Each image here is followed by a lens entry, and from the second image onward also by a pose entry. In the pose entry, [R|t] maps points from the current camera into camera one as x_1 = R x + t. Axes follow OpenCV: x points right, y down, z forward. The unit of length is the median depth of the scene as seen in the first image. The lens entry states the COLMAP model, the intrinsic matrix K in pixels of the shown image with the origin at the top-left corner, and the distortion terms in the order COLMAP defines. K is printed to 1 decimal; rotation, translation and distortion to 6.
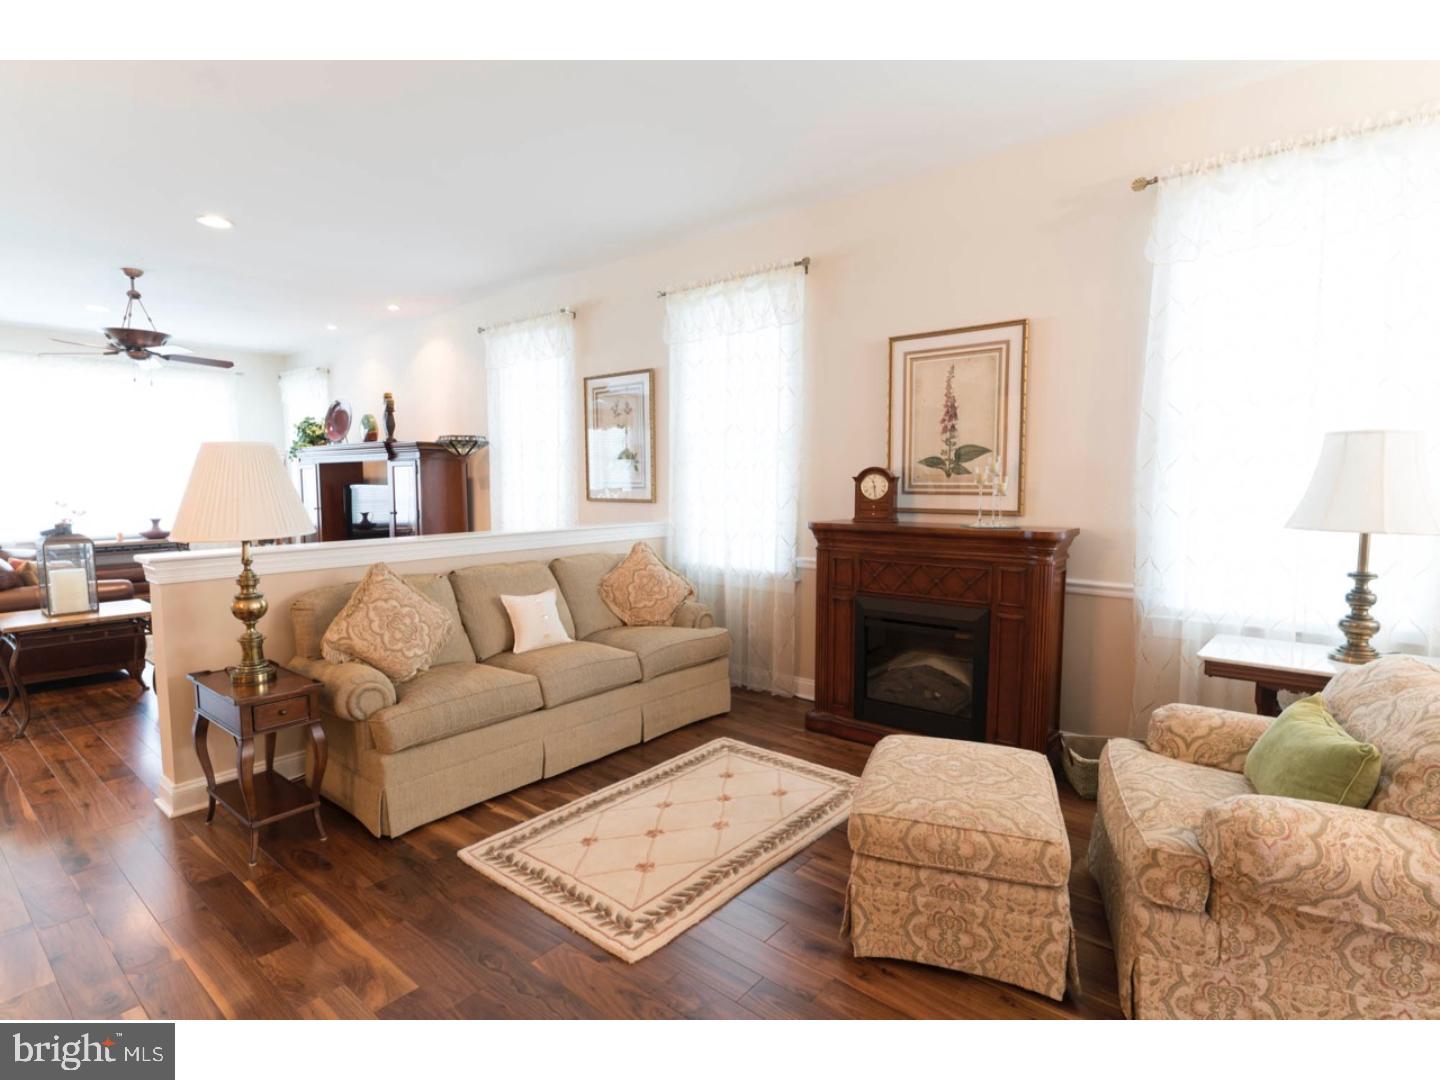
lens RADIAL K [[728.0, 0, 713.6], [0, 728.0, 545.2], [0, 0, 1]] dist [0.001666, 0.001211]
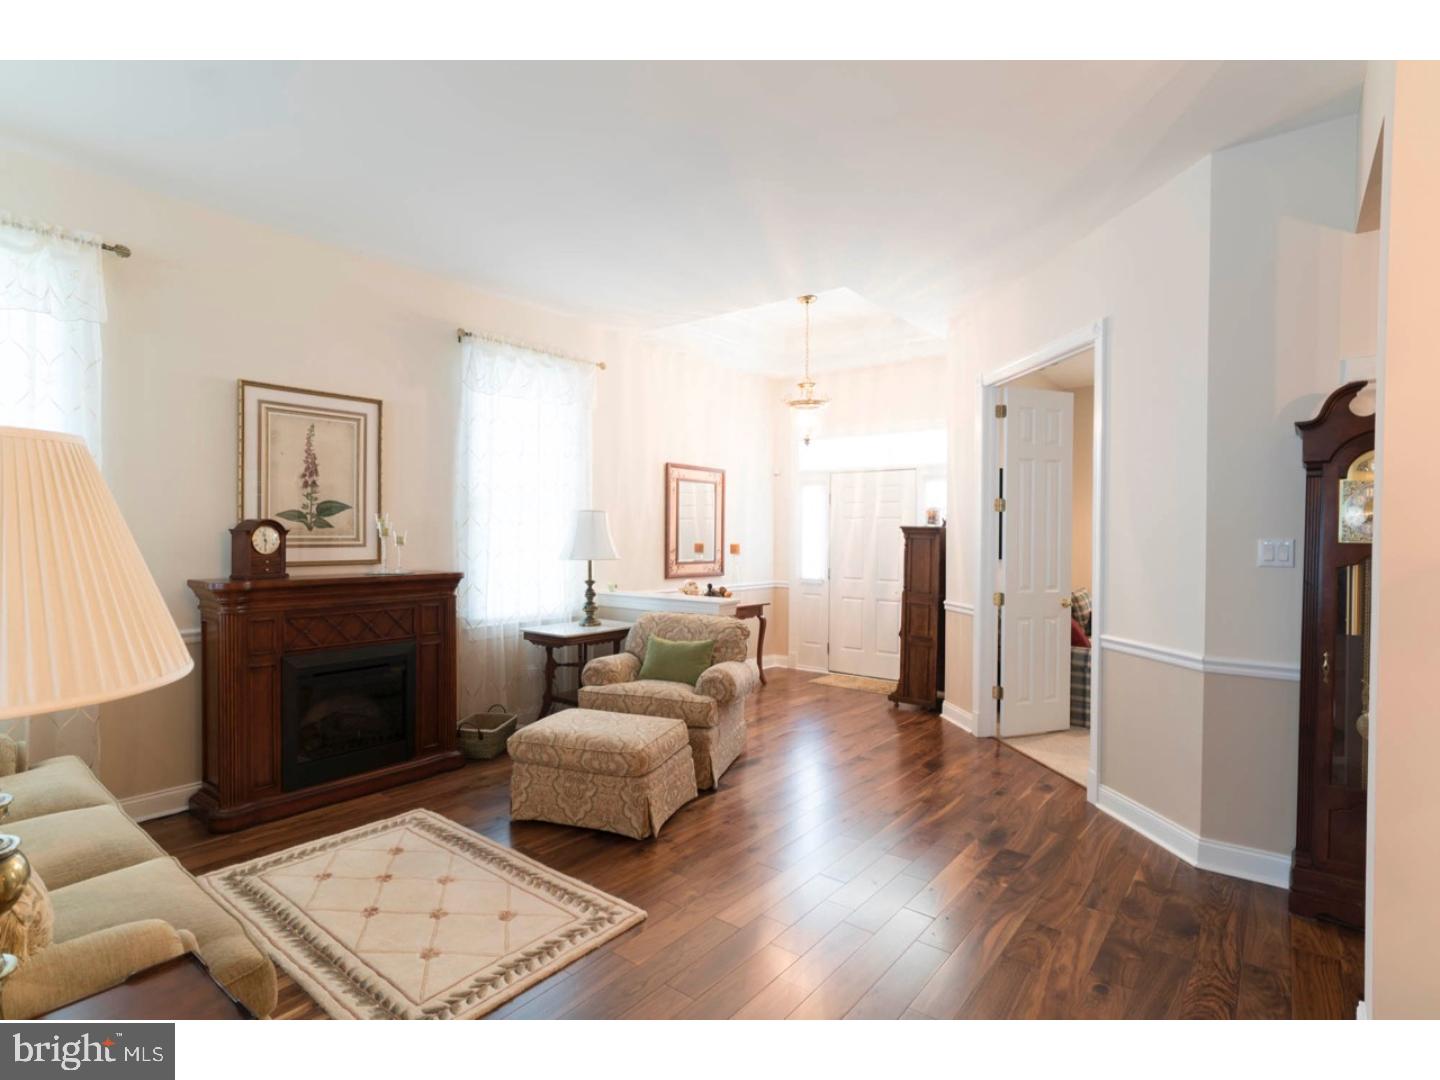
lens RADIAL K [[728.0, 0, 712.4], [0, 728.0, 543.9], [0, 0, 1]] dist [0.001666, 0.001211]
pose [[-0.019063, -0.015104, 0.999704, -0.762311], [0.083083, 0.996404, 0.016638, -0.046410], [-0.996360, 0.083375, -0.017739, 0.474883]]
